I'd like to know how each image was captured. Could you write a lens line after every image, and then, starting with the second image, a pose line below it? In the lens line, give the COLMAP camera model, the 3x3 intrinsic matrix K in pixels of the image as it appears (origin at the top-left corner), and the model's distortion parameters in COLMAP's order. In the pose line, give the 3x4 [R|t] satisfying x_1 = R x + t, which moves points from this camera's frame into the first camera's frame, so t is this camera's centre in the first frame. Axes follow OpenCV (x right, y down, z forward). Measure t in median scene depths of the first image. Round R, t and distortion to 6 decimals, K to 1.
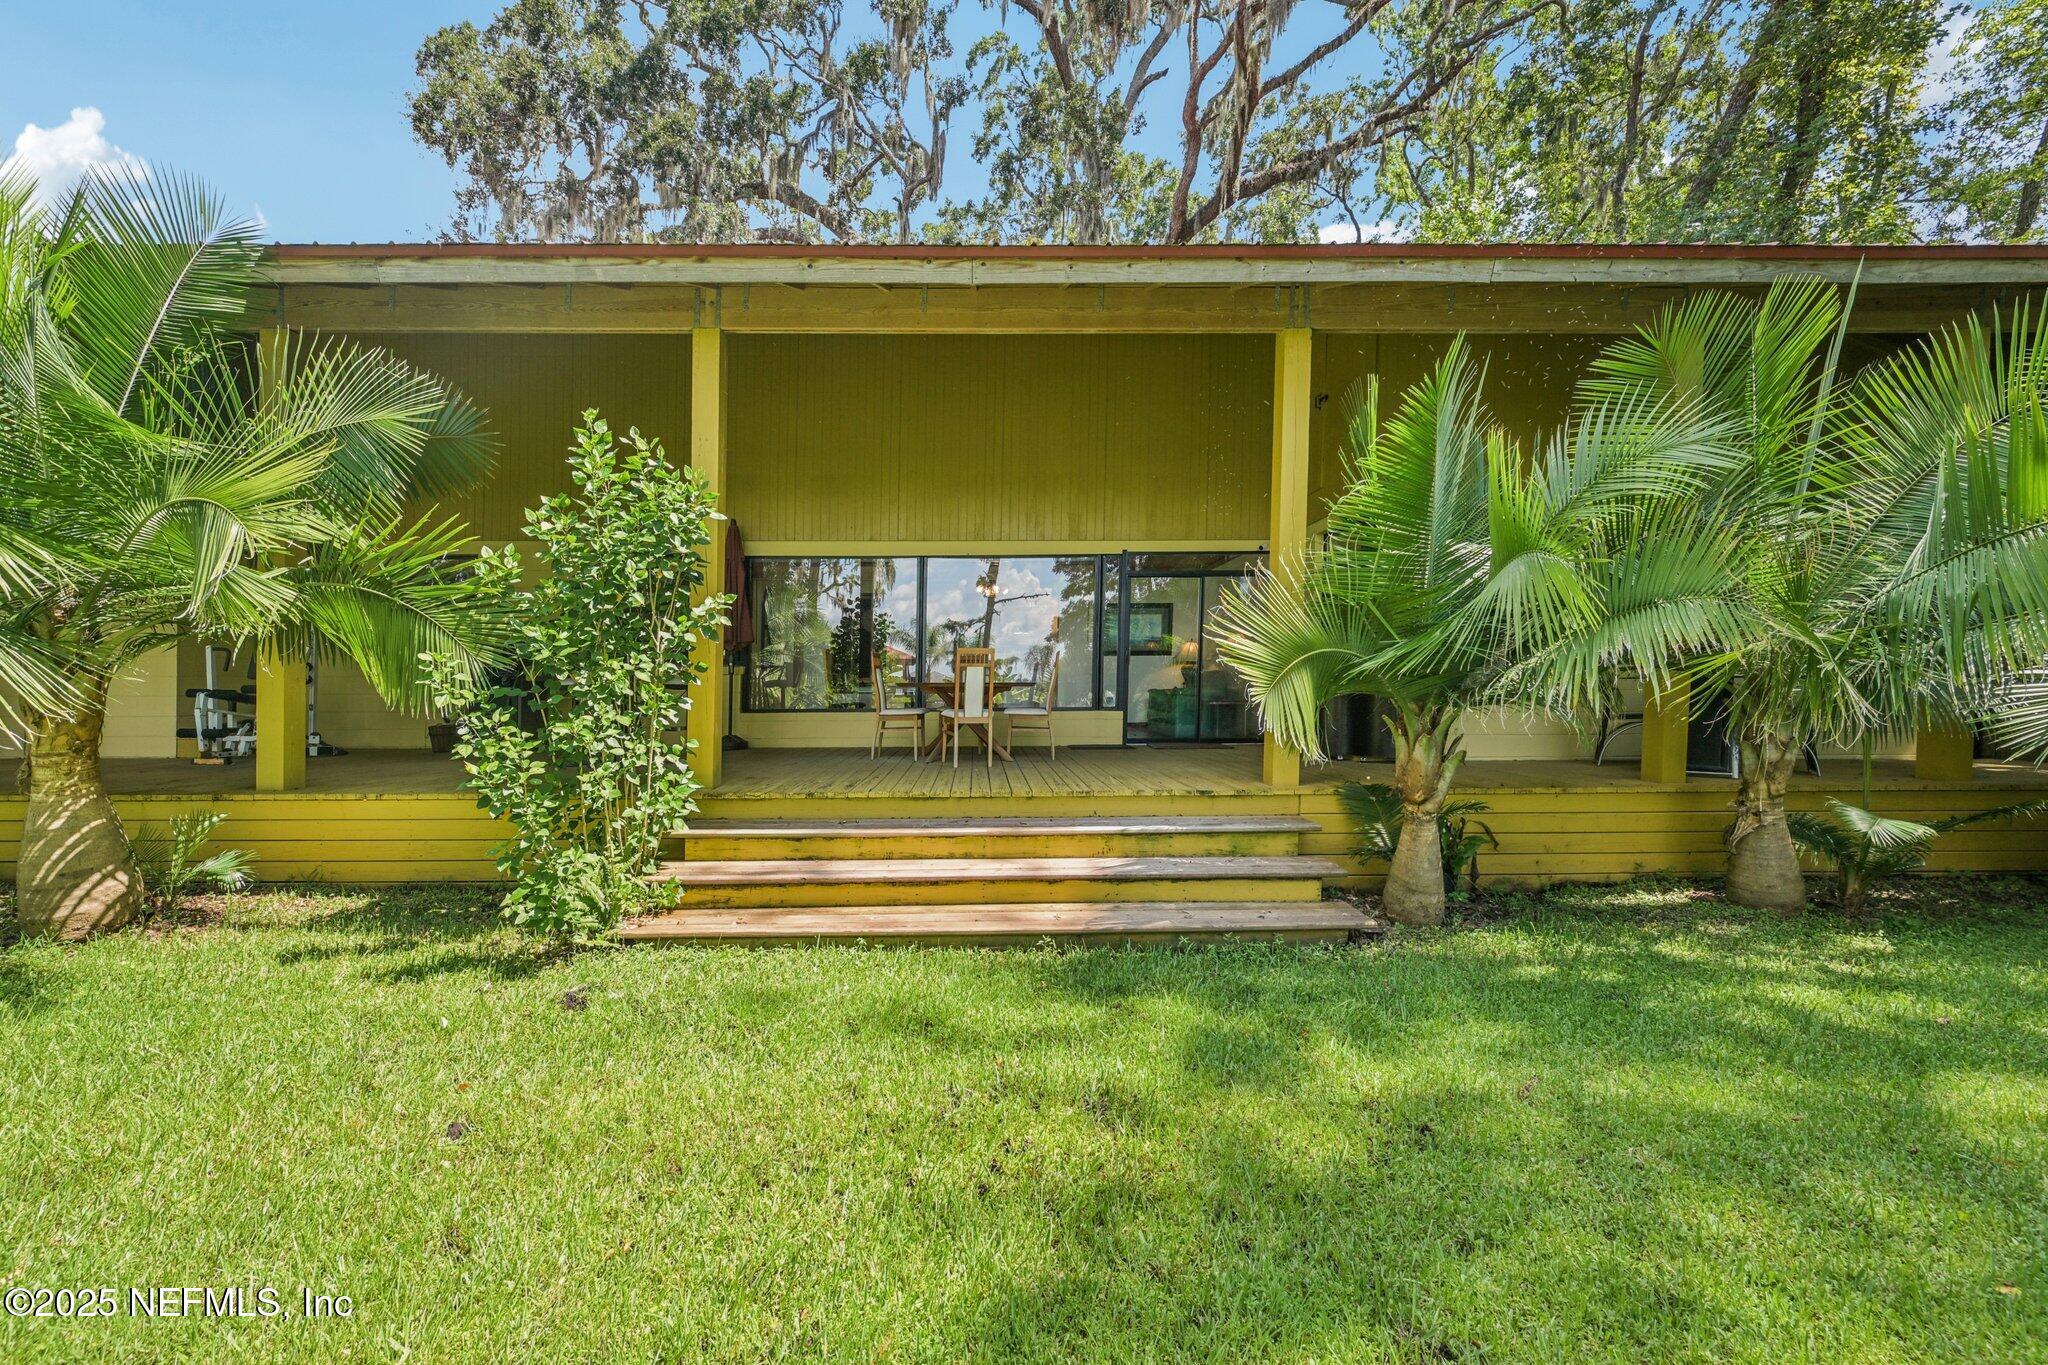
lens RADIAL K [[840.3, 0, 1024.0], [0, 840.3, 682.5], [0, 0, 1]] dist [-0.002406, -0.000341]
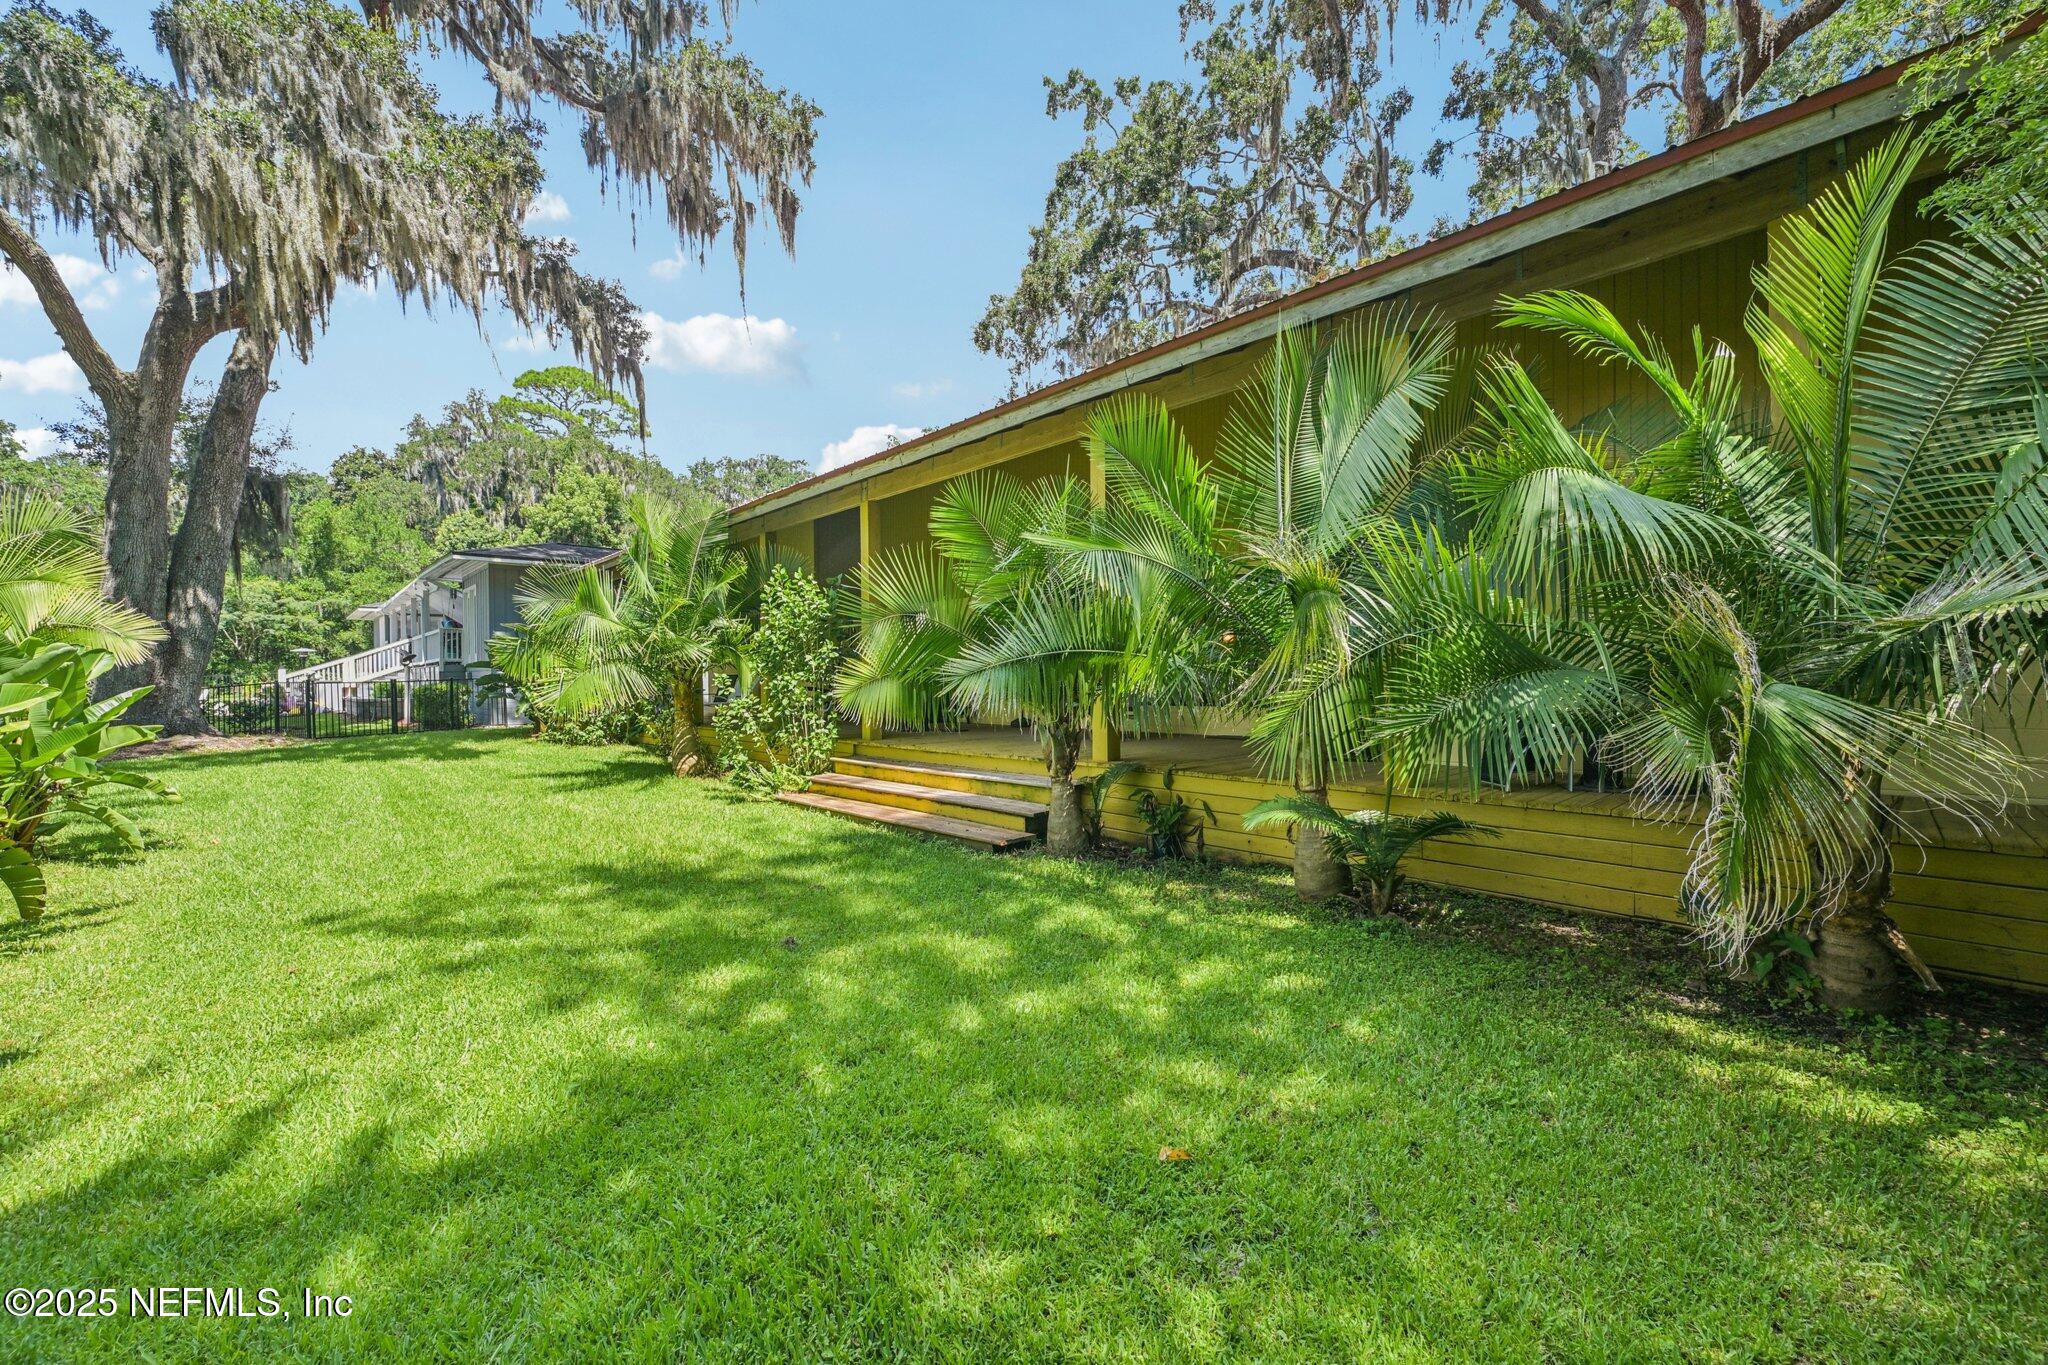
lens RADIAL K [[801.1, 0, 1019.5], [0, 801.1, 682.9], [0, 0, 1]] dist [-0.000400, -0.000004]
pose [[0.675250, -0.000515, -0.737588, 1.434983], [0.000775, 1.000000, 0.000011, -0.006215], [0.737588, -0.000579, 0.675251, 0.023147]]
